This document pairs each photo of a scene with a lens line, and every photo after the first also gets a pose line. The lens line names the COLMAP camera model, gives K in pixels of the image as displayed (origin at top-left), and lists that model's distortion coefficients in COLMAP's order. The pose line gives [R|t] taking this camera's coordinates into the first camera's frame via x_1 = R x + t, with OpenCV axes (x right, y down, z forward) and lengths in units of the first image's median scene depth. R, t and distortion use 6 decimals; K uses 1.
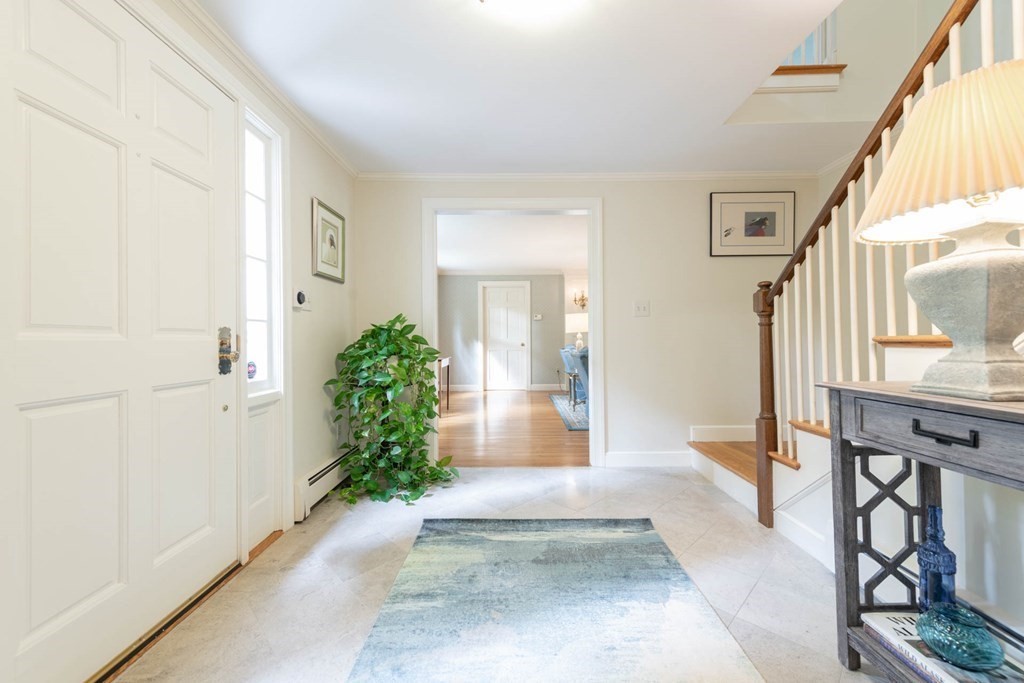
lens RADIAL K [[402.8, 0, 513.6], [0, 402.8, 339.6], [0, 0, 1]] dist [0.011039, -0.002553]
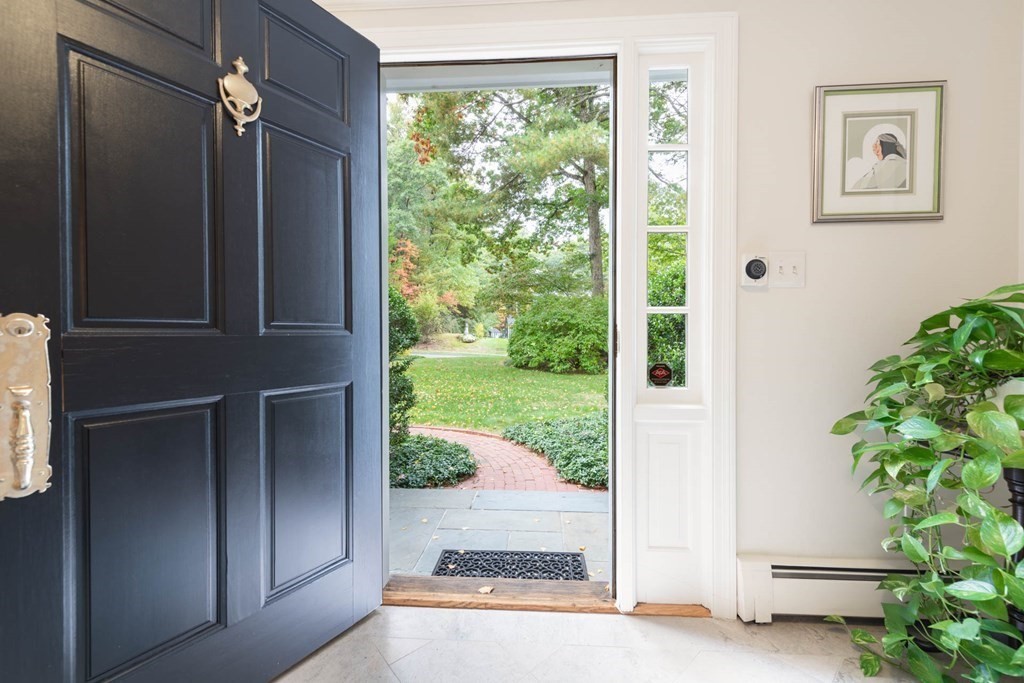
lens RADIAL K [[402.8, 0, 513.6], [0, 402.8, 339.6], [0, 0, 1]] dist [0.011039, -0.002553]
pose [[-0.055250, 0.021752, -0.998236, 0.107952], [-0.006929, 0.999730, 0.022168, -0.004633], [0.998449, 0.008141, -0.055084, 0.591977]]
